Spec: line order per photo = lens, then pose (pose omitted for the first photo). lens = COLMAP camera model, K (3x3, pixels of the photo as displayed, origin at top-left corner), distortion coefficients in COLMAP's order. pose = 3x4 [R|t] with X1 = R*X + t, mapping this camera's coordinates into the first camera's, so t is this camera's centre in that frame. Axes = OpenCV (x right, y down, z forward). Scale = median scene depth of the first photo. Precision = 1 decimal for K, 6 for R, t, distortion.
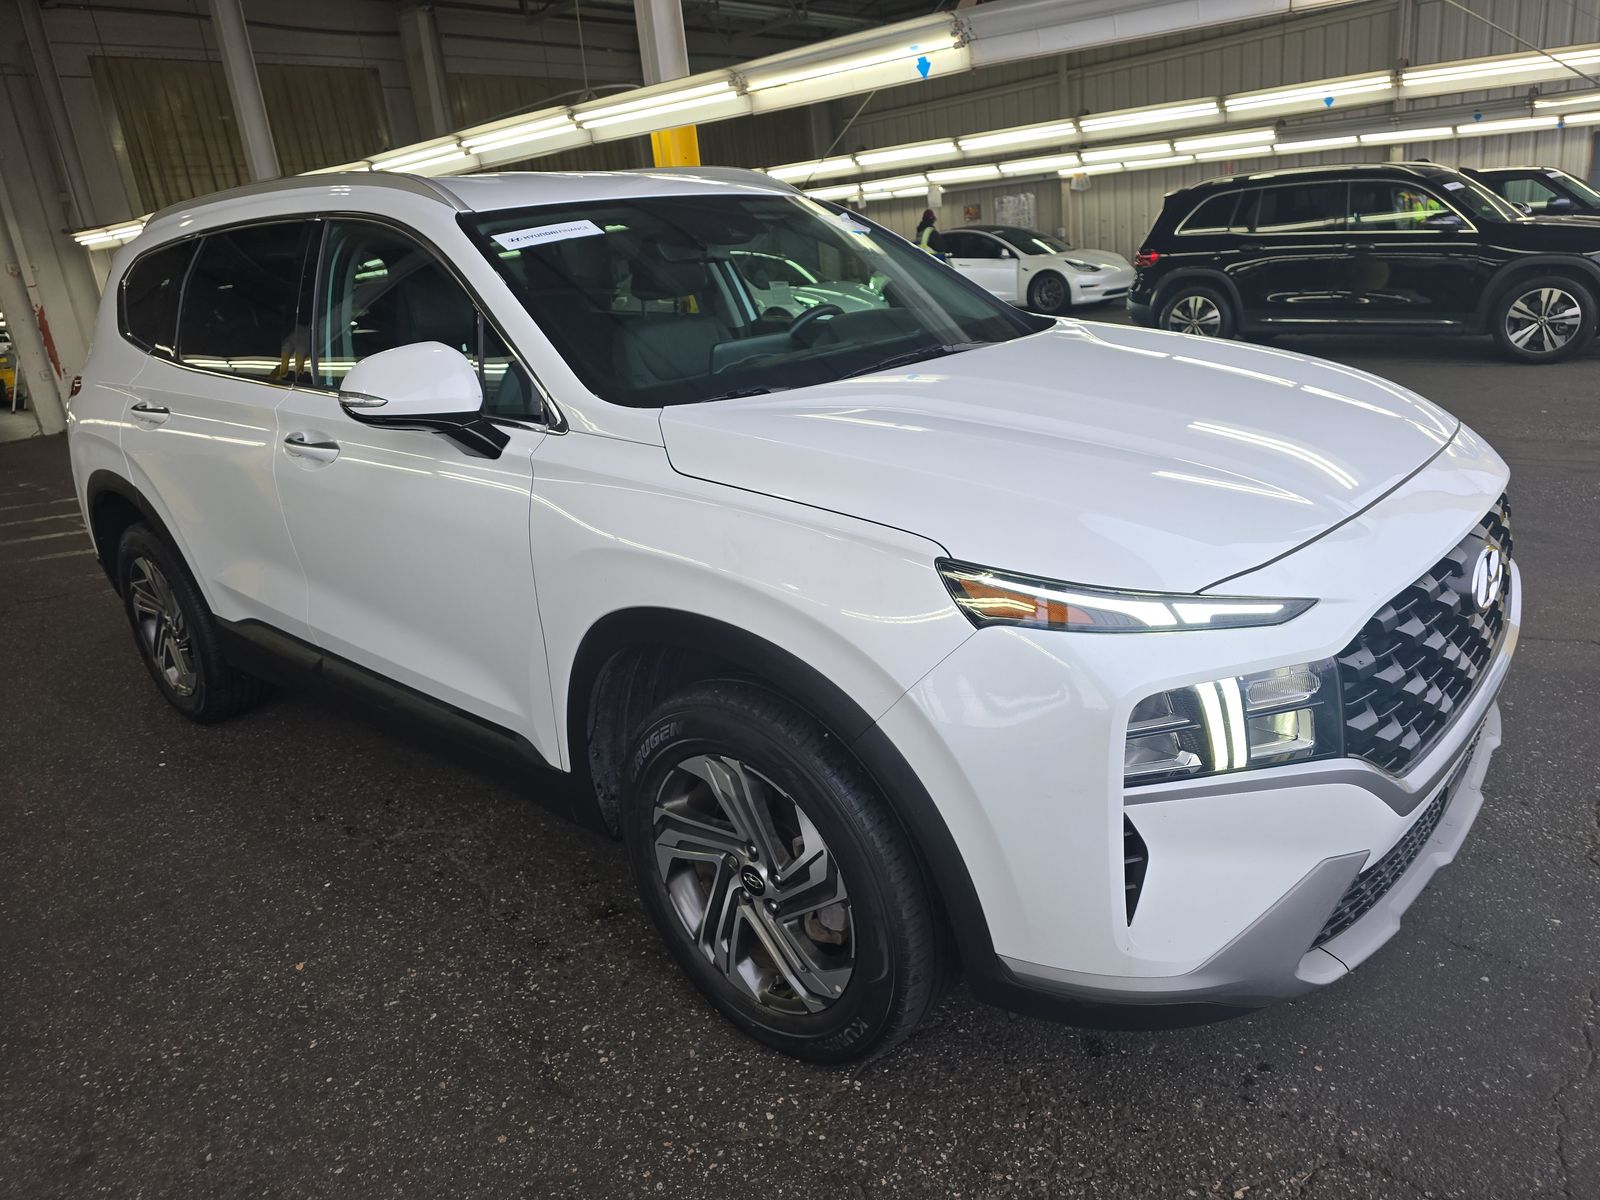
lens RADIAL K [[1060.0, 0, 803.0], [0, 1060.0, 610.3], [0, 0, 1]] dist [0.026230, -0.024047]
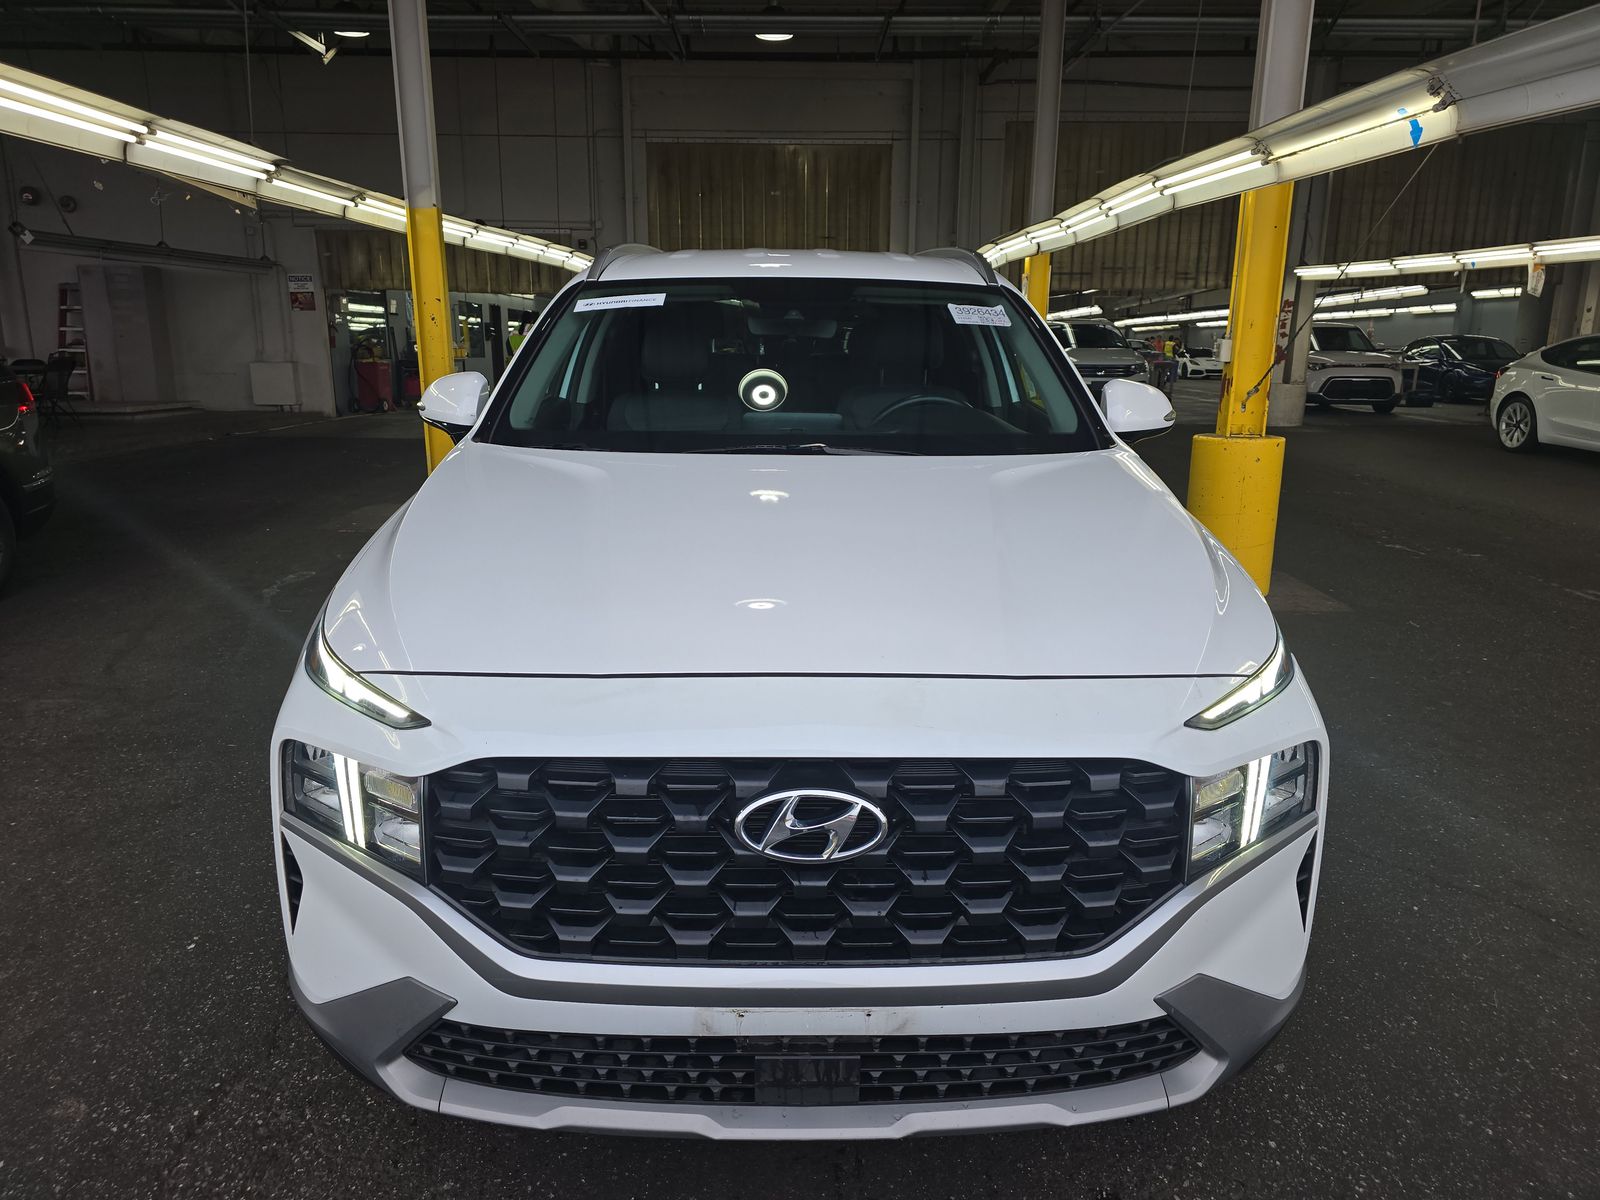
lens RADIAL K [[1070.5, 0, 807.7], [0, 1070.5, 594.8], [0, 0, 1]] dist [0.000950, -0.001125]
pose [[0.673812, 0.269379, -0.688049, 0.476505], [-0.301177, 0.950441, 0.077163, -0.106530], [0.674736, 0.155231, 0.721550, 0.167741]]
